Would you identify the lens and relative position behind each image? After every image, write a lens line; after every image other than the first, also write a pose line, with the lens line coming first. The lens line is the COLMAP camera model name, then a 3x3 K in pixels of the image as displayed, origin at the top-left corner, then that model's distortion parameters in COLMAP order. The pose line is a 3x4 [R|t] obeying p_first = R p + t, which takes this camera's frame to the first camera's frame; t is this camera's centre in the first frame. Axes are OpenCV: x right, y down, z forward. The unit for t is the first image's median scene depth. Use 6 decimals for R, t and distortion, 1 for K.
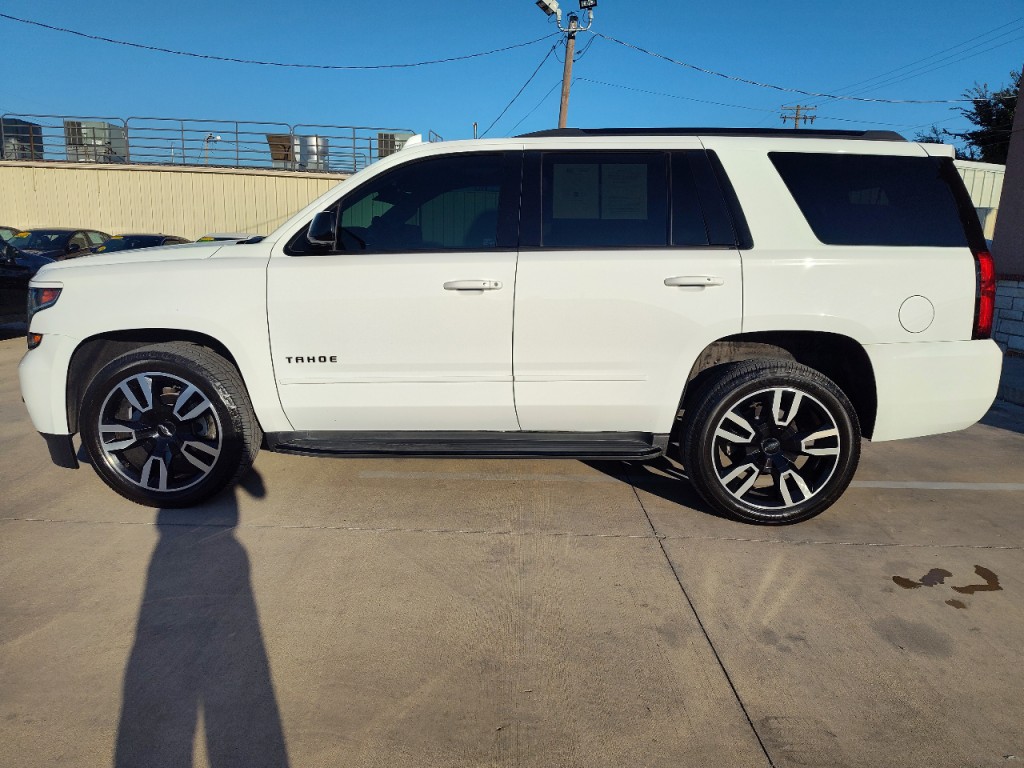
lens RADIAL K [[693.7, 0, 521.6], [0, 693.7, 384.9], [0, 0, 1]] dist [0.041821, -0.039797]
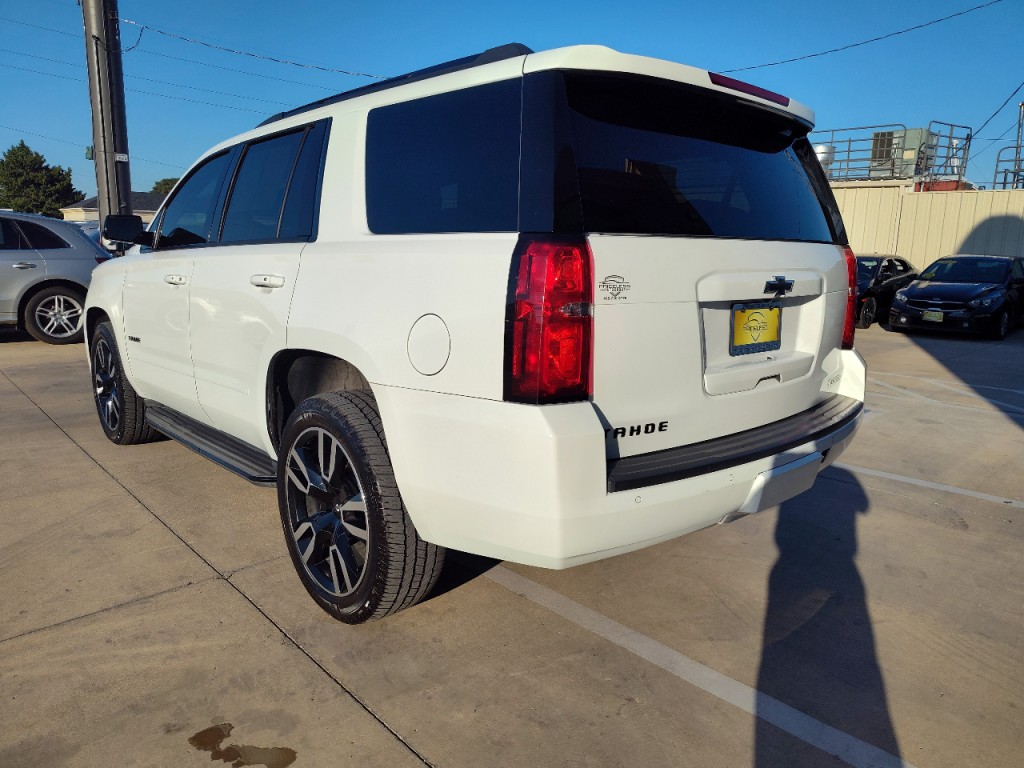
lens RADIAL K [[693.7, 0, 508.4], [0, 693.7, 383.0], [0, 0, 1]] dist [0.041821, -0.039797]
pose [[0.691238, 0.125668, -0.711616, 1.012828], [-0.145134, 0.988840, 0.033647, -0.095404], [0.707903, 0.080022, 0.701762, 0.612709]]
